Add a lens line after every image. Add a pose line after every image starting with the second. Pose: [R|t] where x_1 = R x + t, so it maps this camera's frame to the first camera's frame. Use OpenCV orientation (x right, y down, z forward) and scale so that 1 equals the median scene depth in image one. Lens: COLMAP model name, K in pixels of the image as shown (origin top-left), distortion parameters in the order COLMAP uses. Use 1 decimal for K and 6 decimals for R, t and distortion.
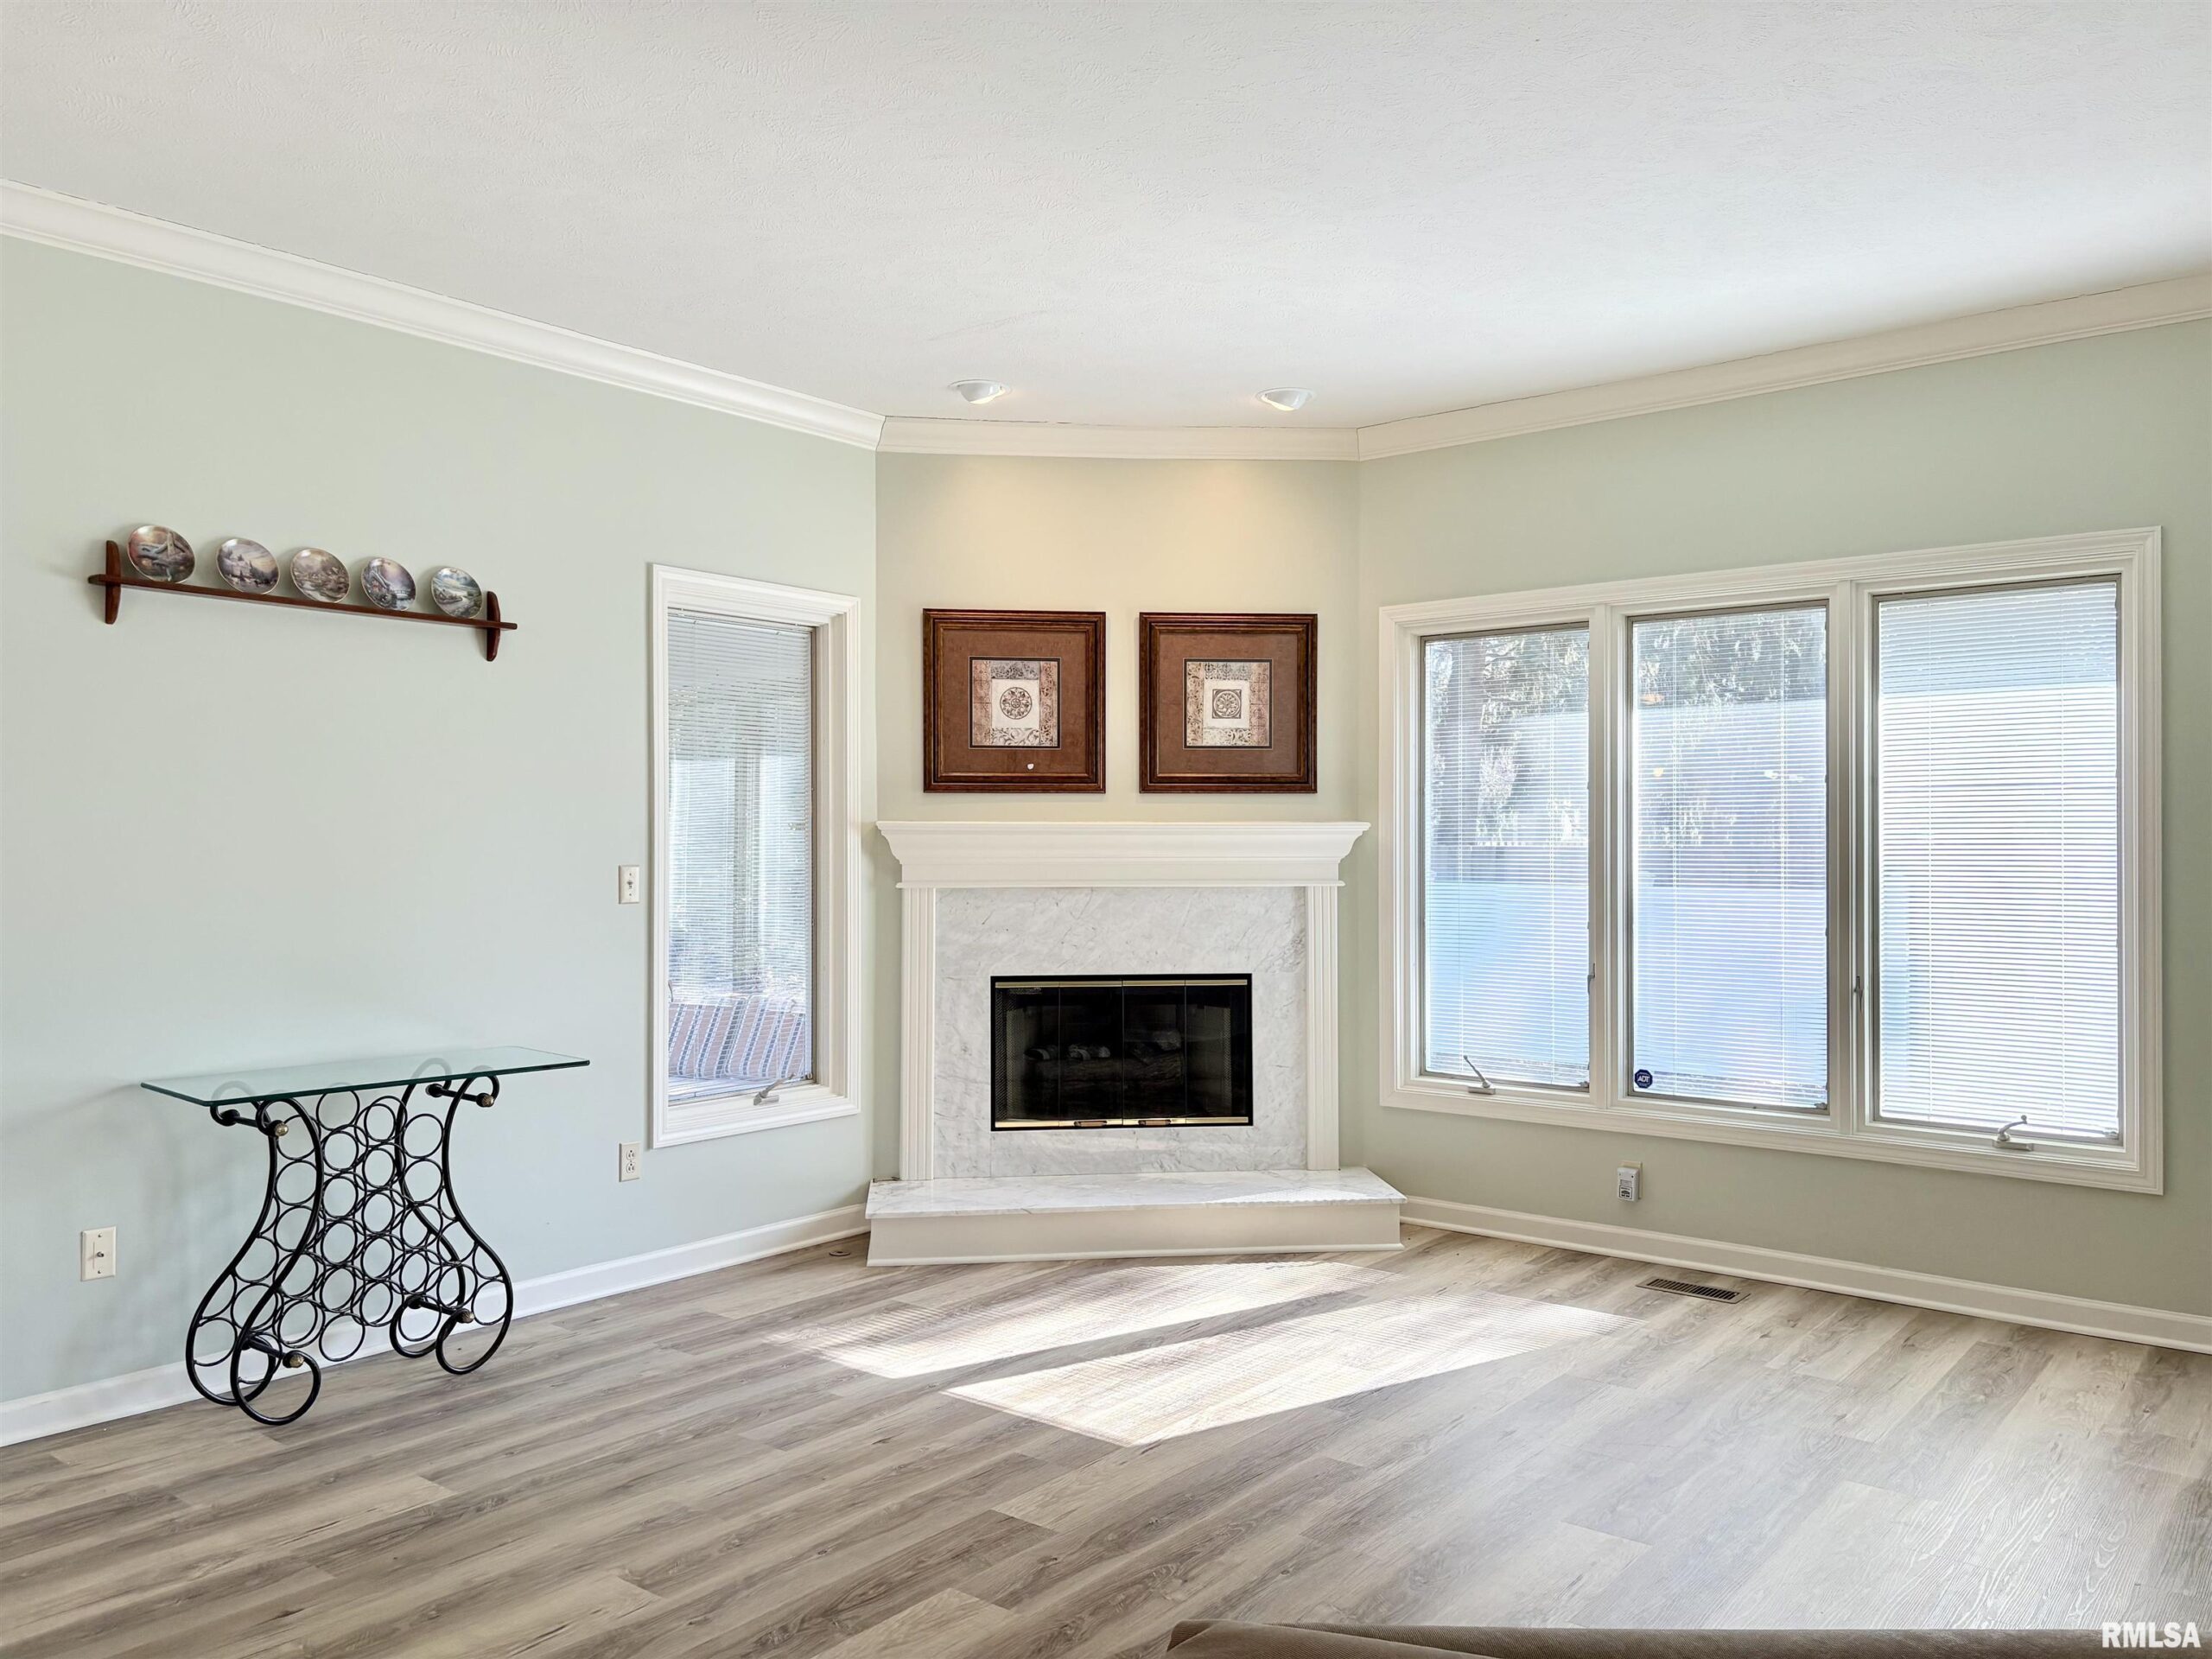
lens RADIAL K [[1678.6, 0, 1086.3], [0, 1678.6, 820.1], [0, 0, 1]] dist [0.031480, -0.025659]
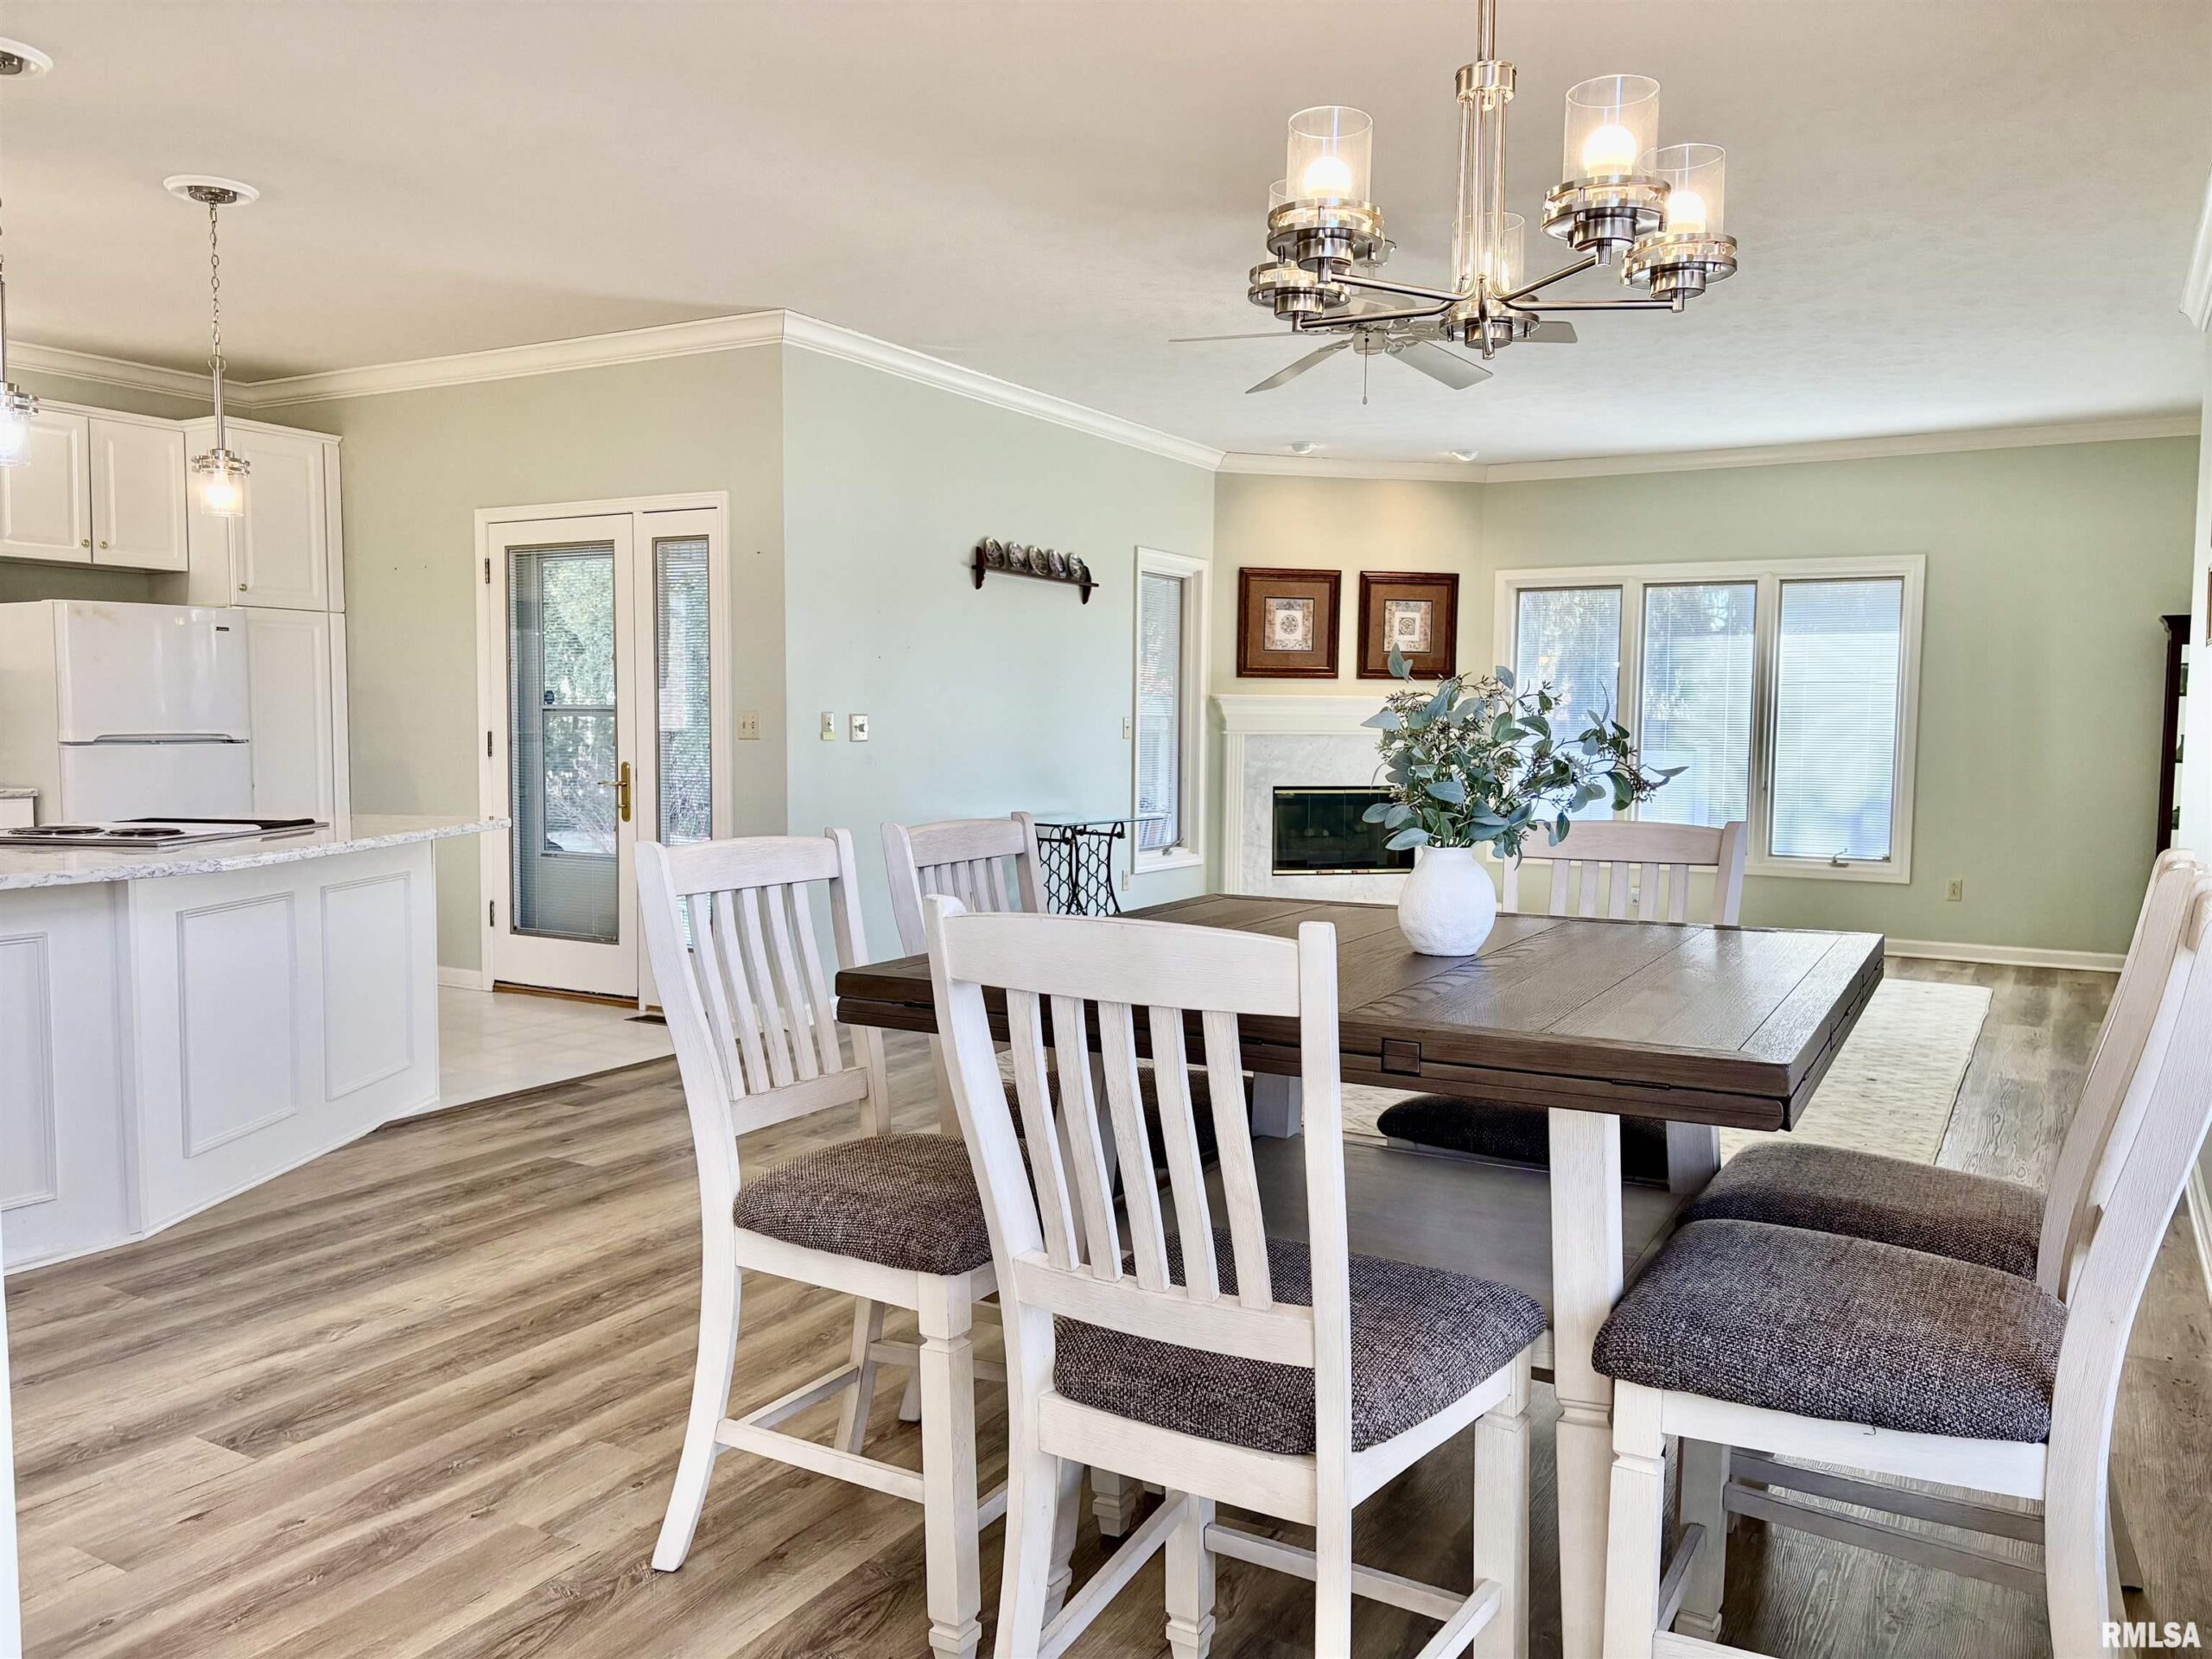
lens RADIAL K [[1678.6, 0, 1124.7], [0, 1678.6, 842.9], [0, 0, 1]] dist [0.031480, -0.025659]
pose [[0.988508, 0.000332, 0.151166, -0.462344], [-0.013392, 0.996258, 0.085382, 0.006964], [-0.150572, -0.086425, 0.984814, -0.655388]]
